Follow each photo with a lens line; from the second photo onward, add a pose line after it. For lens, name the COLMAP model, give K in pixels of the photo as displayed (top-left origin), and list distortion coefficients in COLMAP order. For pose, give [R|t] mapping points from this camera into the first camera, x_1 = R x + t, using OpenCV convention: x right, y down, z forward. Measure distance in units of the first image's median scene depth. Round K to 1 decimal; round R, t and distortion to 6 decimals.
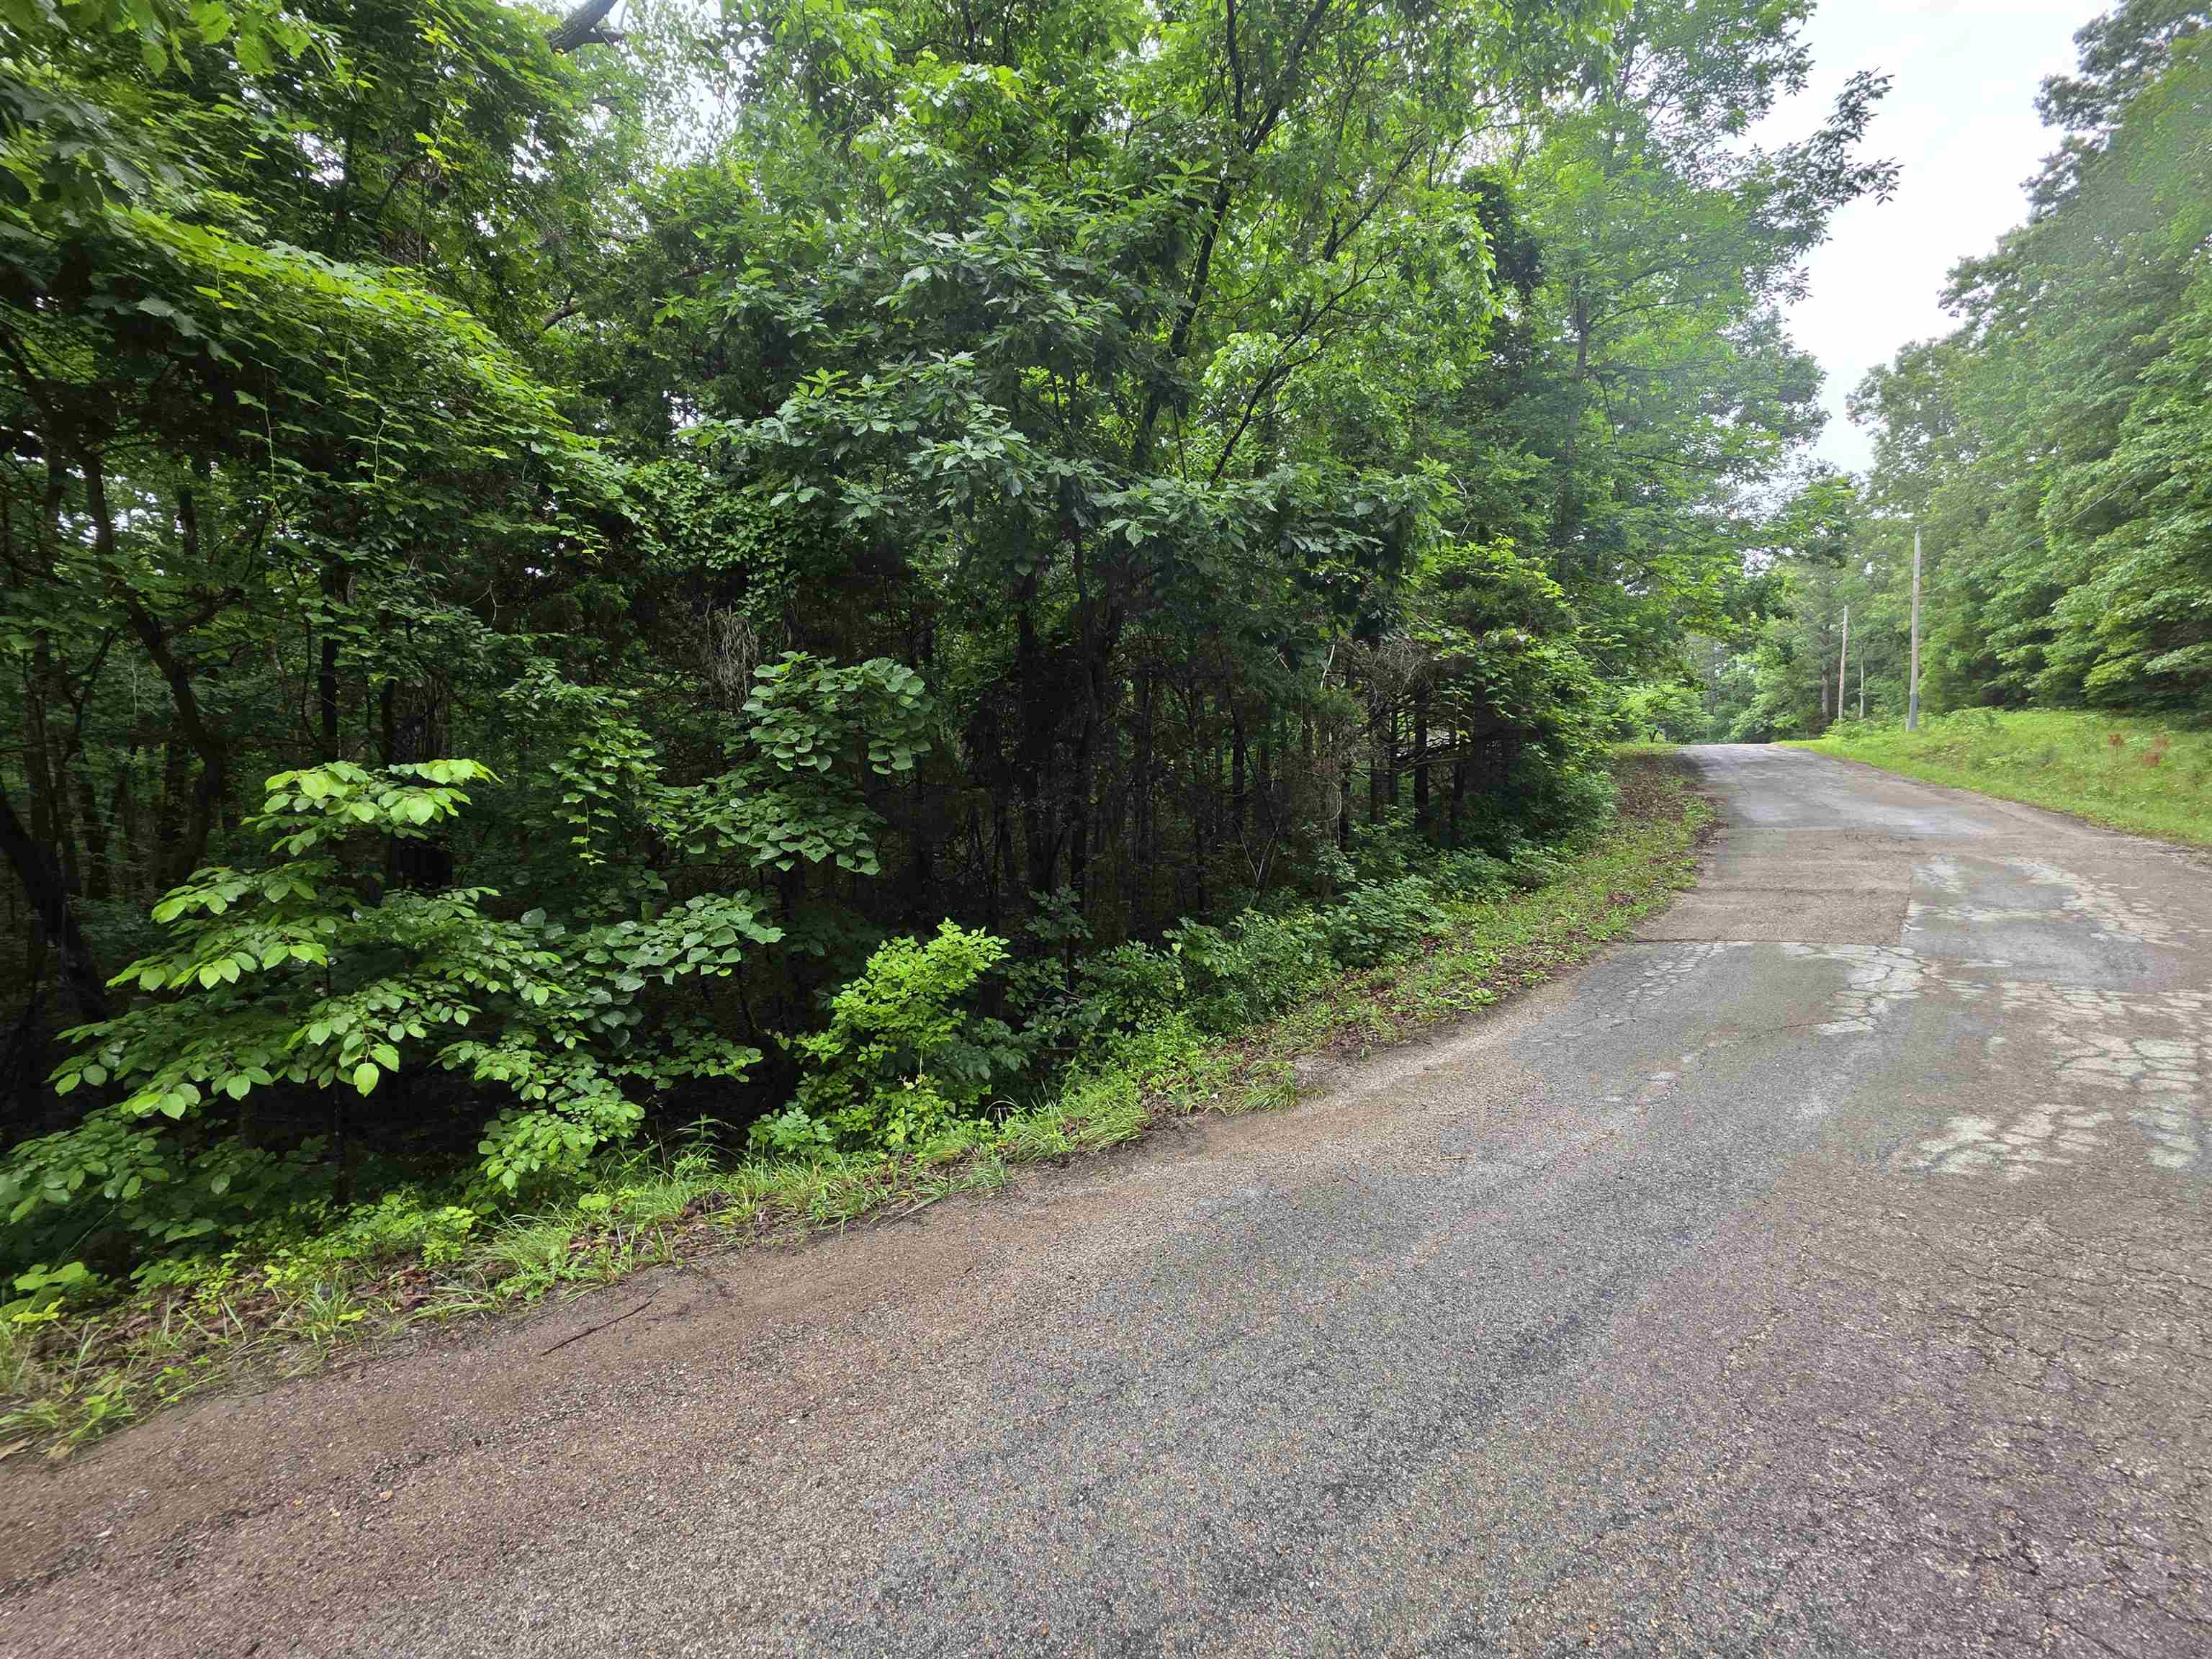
lens RADIAL K [[879.8, 0, 1117.5], [0, 879.8, 838.3], [0, 0, 1]] dist [0.000678, 0.000073]
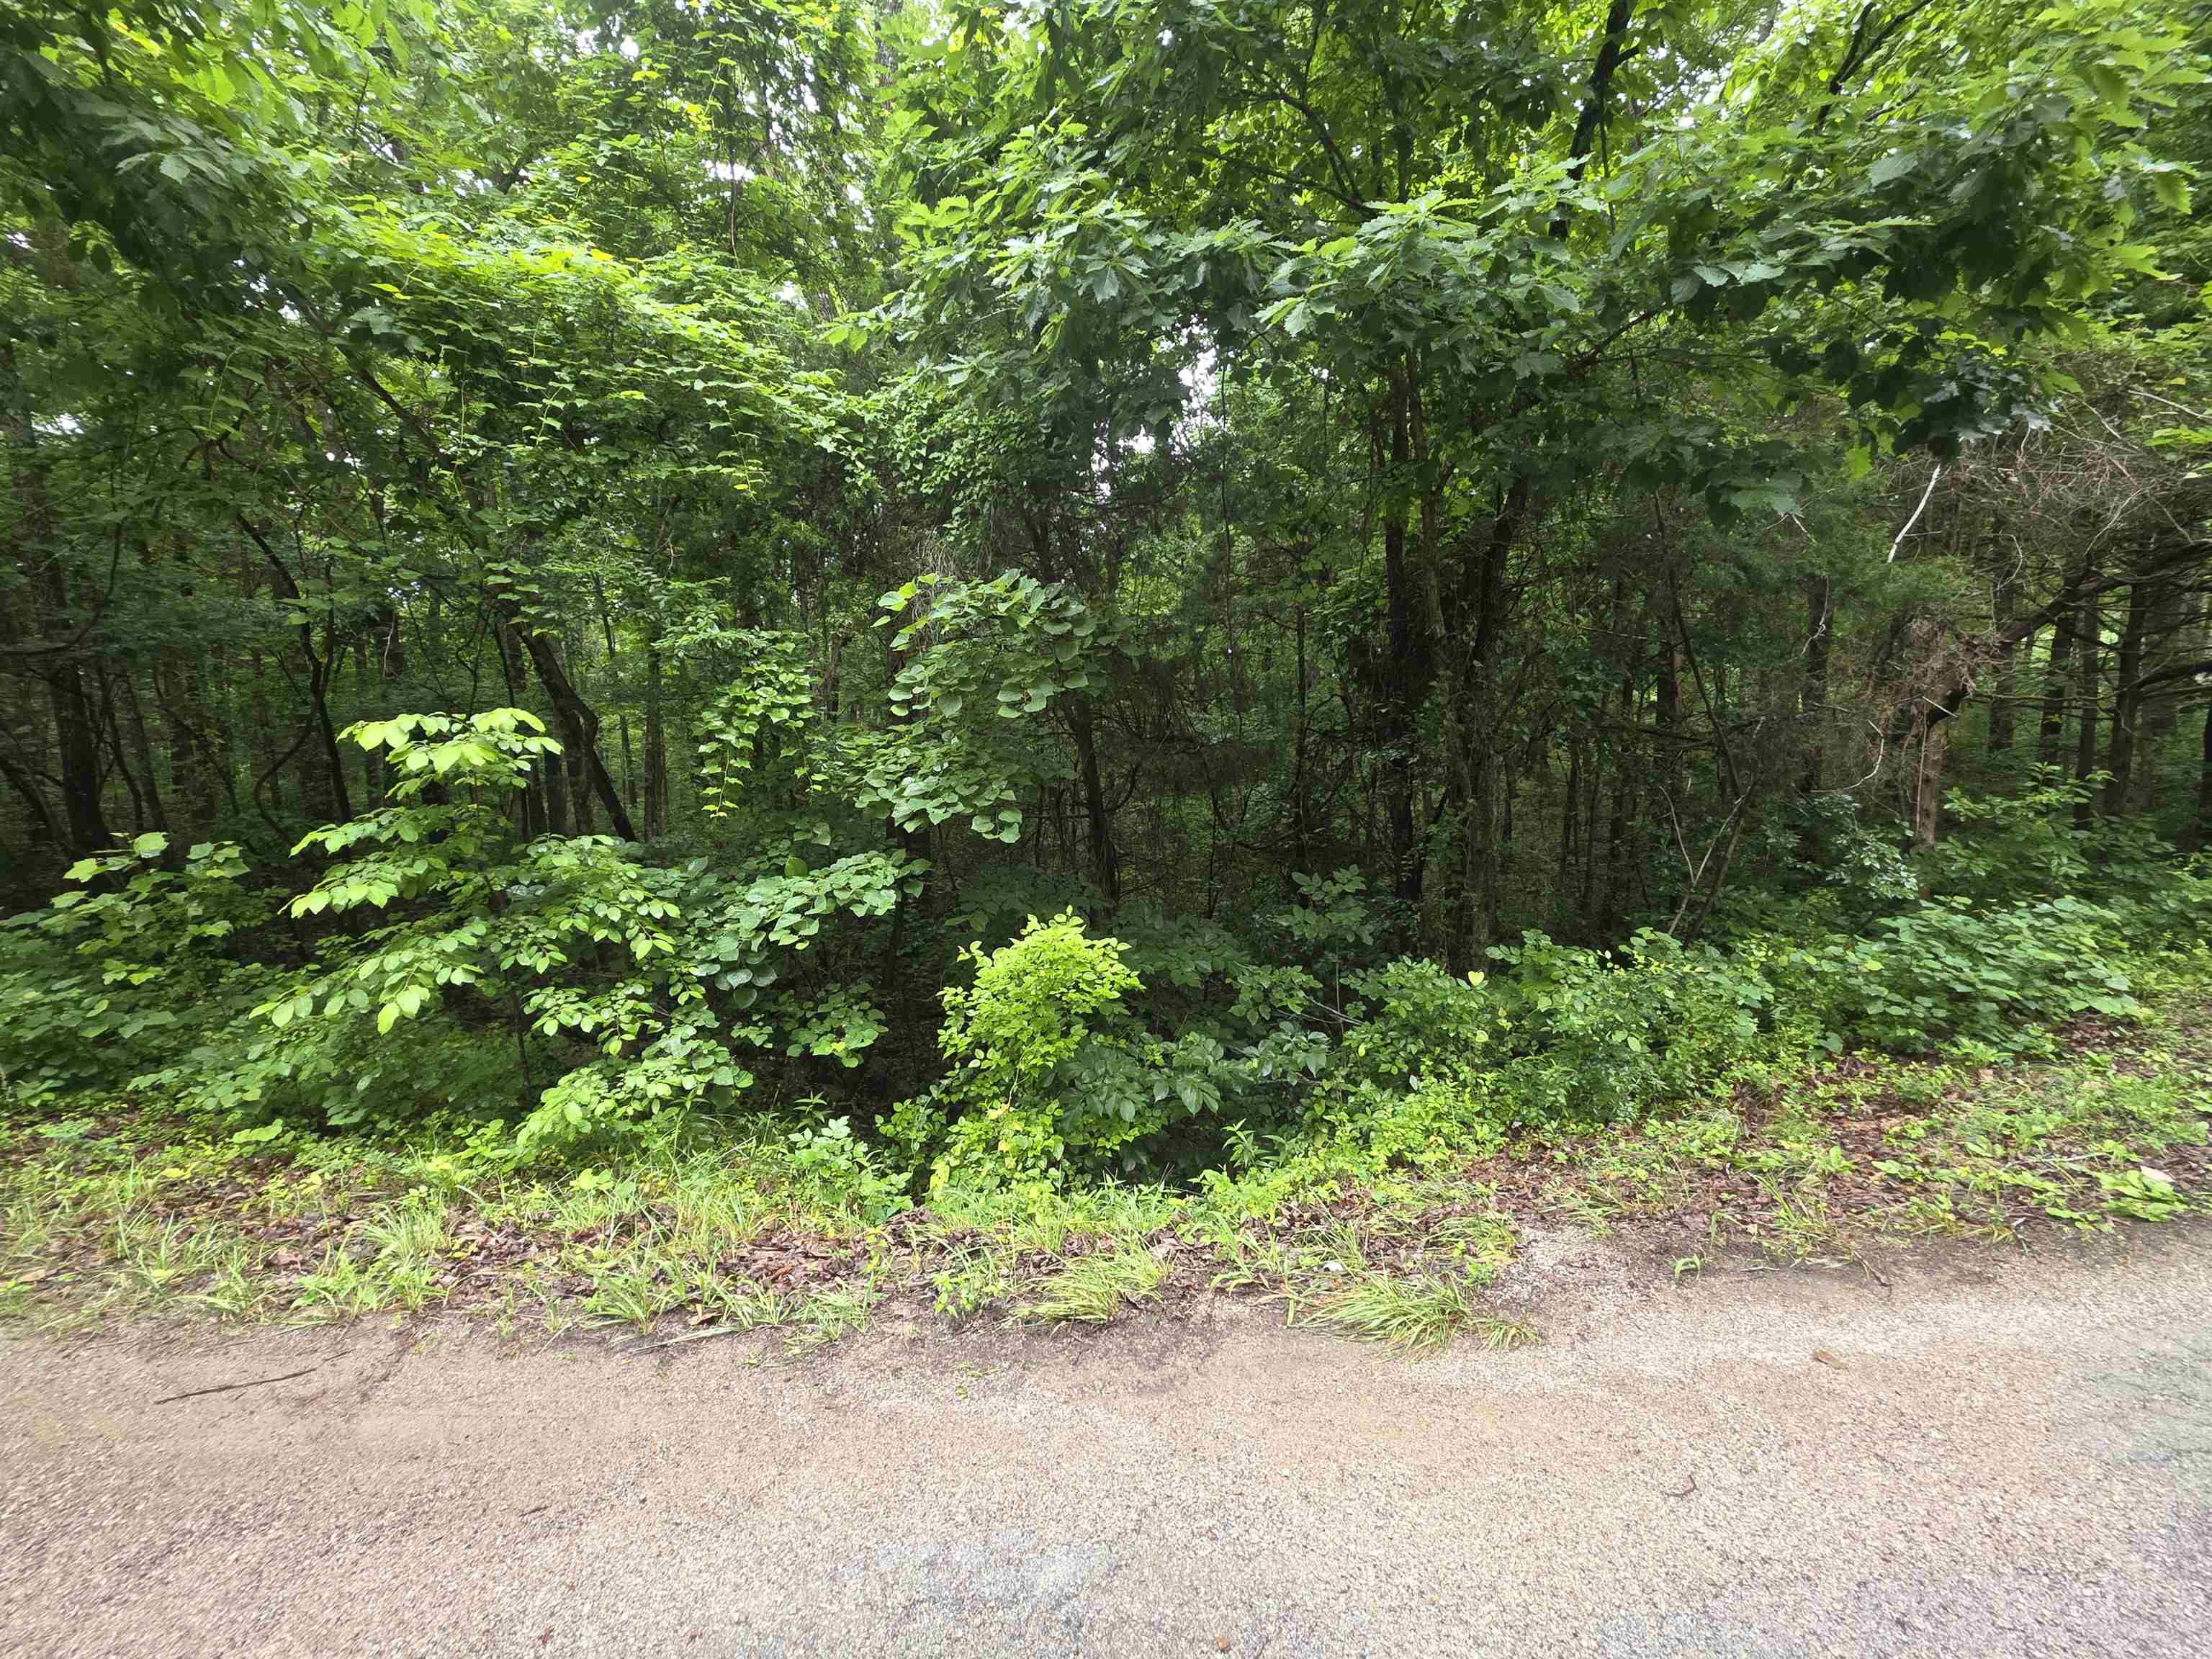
lens RADIAL K [[891.6, 0, 1105.4], [0, 891.6, 830.7], [0, 0, 1]] dist [0.002188, 0.000112]
pose [[0.824720, 0.057686, -0.562591, 0.270009], [-0.028542, 0.997762, 0.060467, -0.023073], [0.564820, -0.033811, 0.824521, 0.391689]]
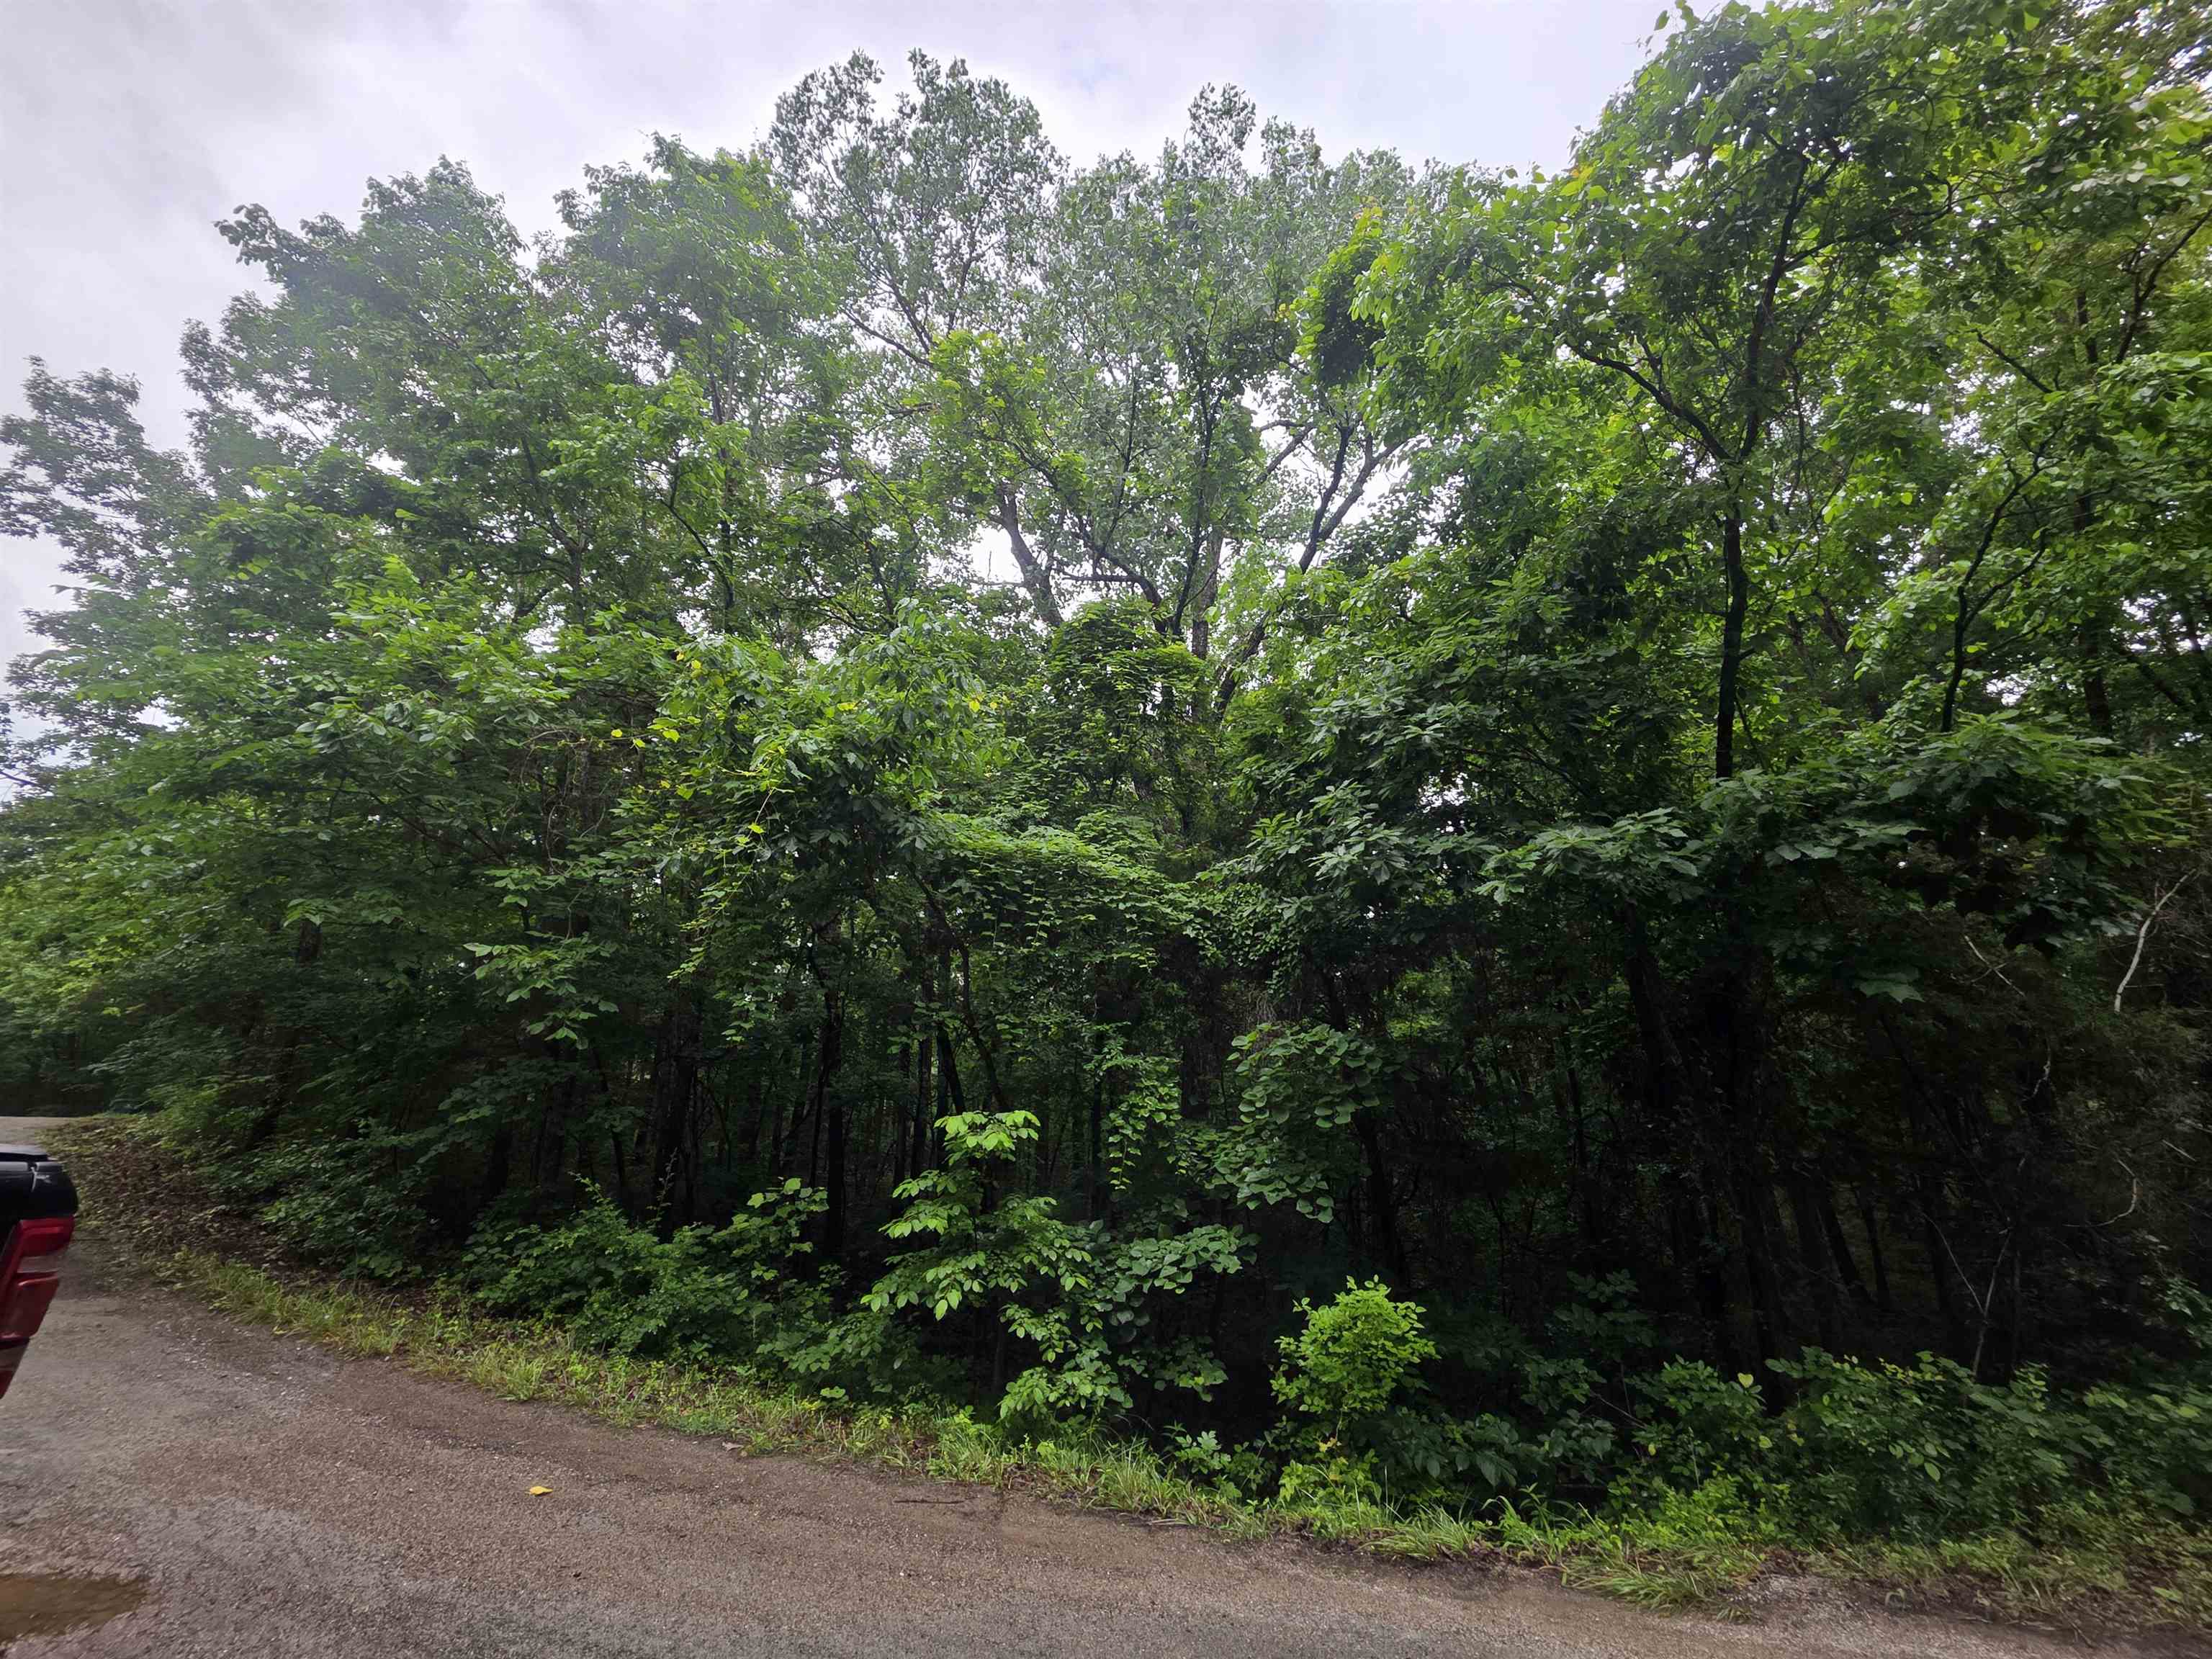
lens RADIAL K [[889.2, 0, 1103.7], [0, 889.2, 831.2], [0, 0, 1]] dist [0.001514, 0.000224]
pose [[0.631258, -0.216331, -0.744792, 0.508361], [-0.078521, 0.937551, -0.338871, -0.020123], [0.771588, 0.272397, 0.574850, 0.010506]]
